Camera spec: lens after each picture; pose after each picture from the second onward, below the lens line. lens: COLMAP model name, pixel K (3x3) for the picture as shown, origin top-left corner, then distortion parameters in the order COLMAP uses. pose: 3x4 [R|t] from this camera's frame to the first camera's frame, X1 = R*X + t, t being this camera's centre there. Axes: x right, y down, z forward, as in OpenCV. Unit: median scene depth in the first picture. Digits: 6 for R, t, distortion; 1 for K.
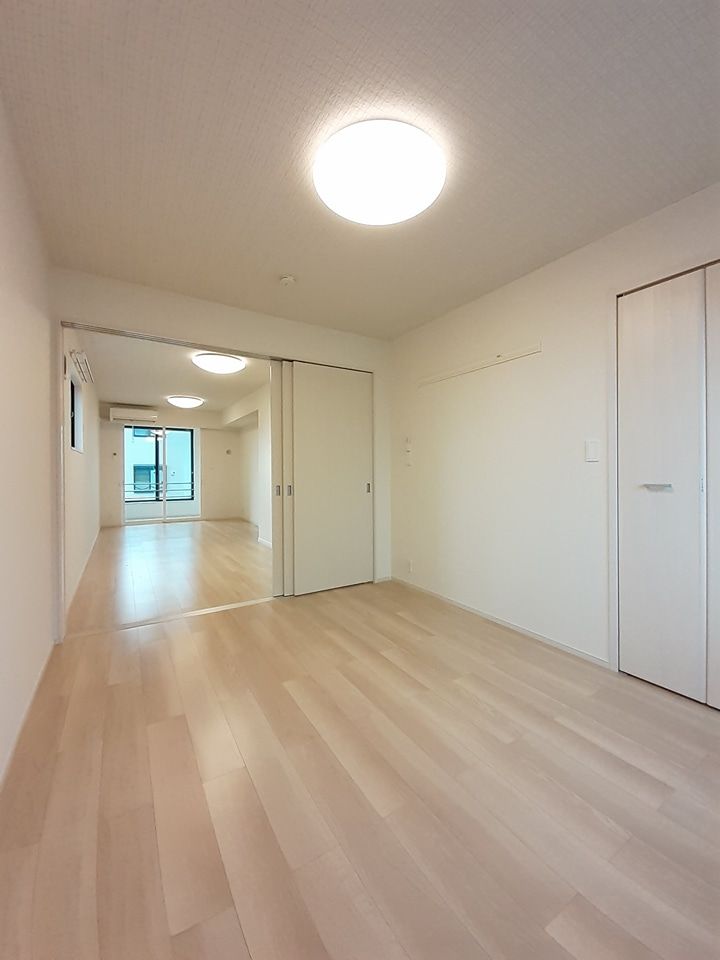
lens RADIAL K [[387.7, 0, 361.4], [0, 387.7, 475.1], [0, 0, 1]] dist [-0.000157, -0.000339]
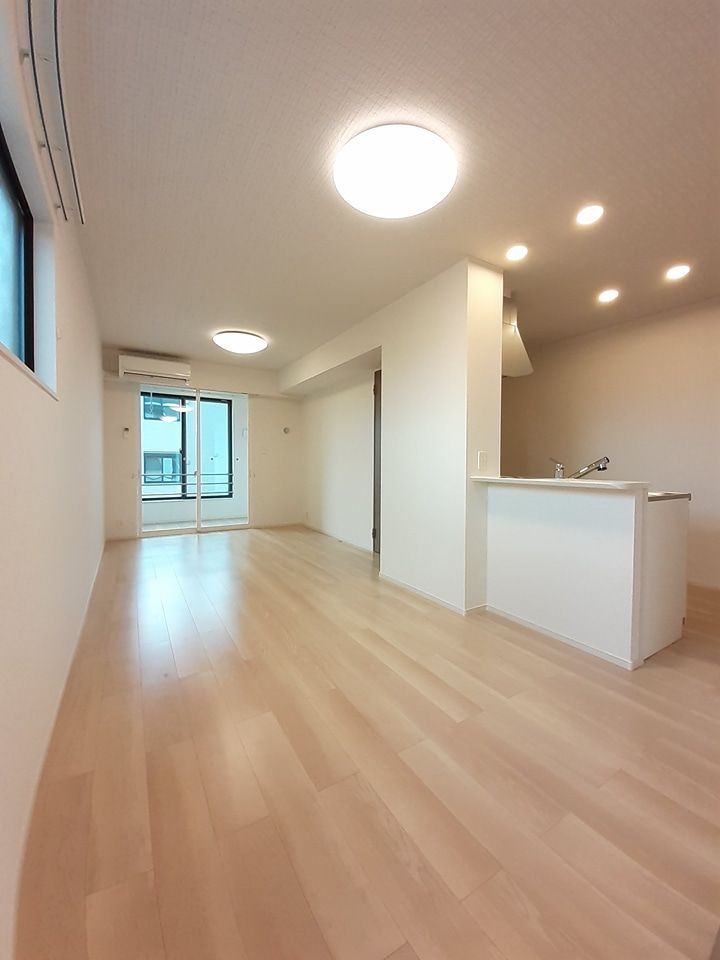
lens RADIAL K [[387.7, 0, 360.9], [0, 387.7, 478.3], [0, 0, 1]] dist [-0.000157, -0.000339]
pose [[0.999862, 0.011409, -0.012095, -0.206461], [-0.011058, 0.999528, 0.028665, 0.005095], [0.012416, -0.028527, 0.999516, 0.310248]]
